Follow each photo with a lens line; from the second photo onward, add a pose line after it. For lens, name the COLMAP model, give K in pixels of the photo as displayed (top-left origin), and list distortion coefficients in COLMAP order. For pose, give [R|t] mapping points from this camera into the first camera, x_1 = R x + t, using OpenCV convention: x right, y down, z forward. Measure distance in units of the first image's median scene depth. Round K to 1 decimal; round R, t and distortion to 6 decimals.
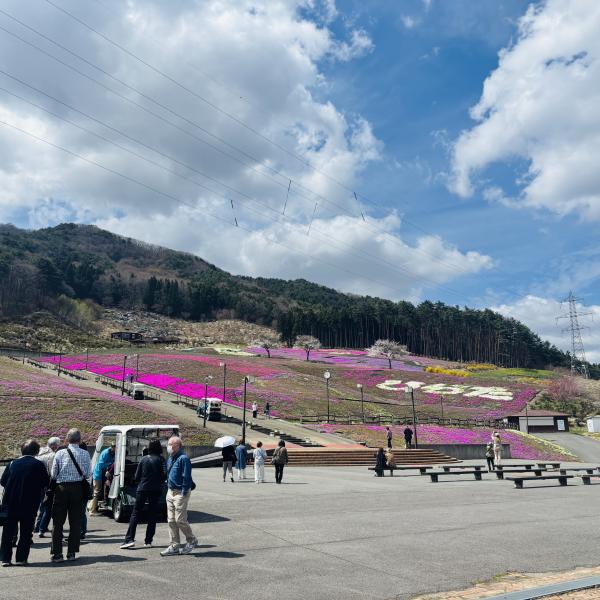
lens RADIAL K [[559.0, 0, 300.0], [0, 559.0, 300.0], [0, 0, 1]] dist [0.158342, -0.443384]
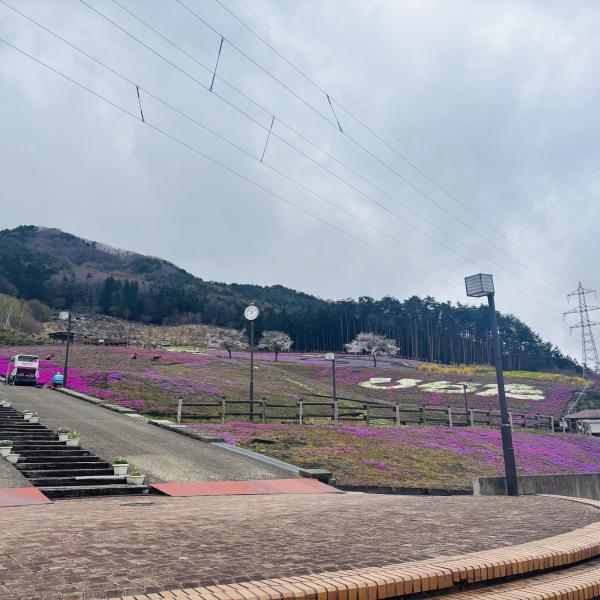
lens RADIAL K [[561.5, 0, 302.1], [0, 561.5, 301.7], [0, 0, 1]] dist [0.118586, -0.287060]
pose [[0.999287, 0.000426, 0.037758, 0.016696], [0.000471, 0.999718, -0.023729, 0.031465], [-0.037757, 0.023729, 0.999005, 0.129775]]
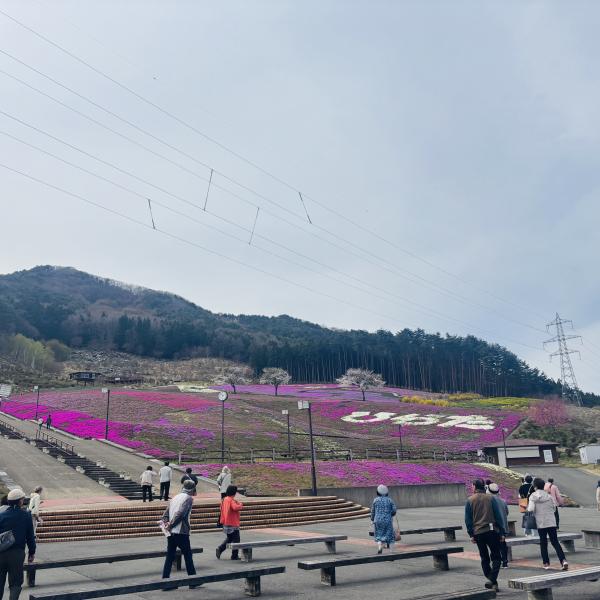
lens RADIAL K [[559.0, 0, 300.0], [0, 559.0, 300.0], [0, 0, 1]] dist [0.158342, -0.443384]
pose [[0.999452, -0.028308, 0.017175, 0.032711], [0.029451, 0.997080, -0.070457, 0.014817], [-0.015130, 0.070925, 0.997367, 0.059284]]
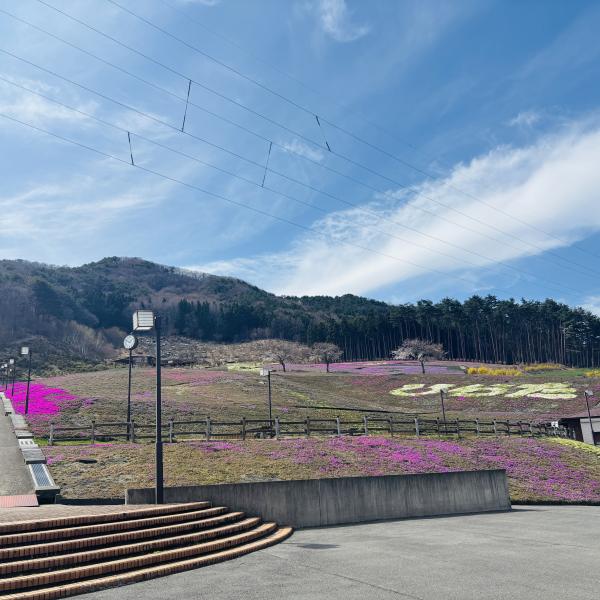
lens RADIAL K [[561.5, 0, 302.1], [0, 561.5, 301.7], [0, 0, 1]] dist [0.118586, -0.287060]
pose [[0.991416, -0.076182, -0.106257, 0.057827], [0.071675, 0.996384, -0.045615, 0.030671], [0.109348, 0.037608, 0.993292, 0.123418]]
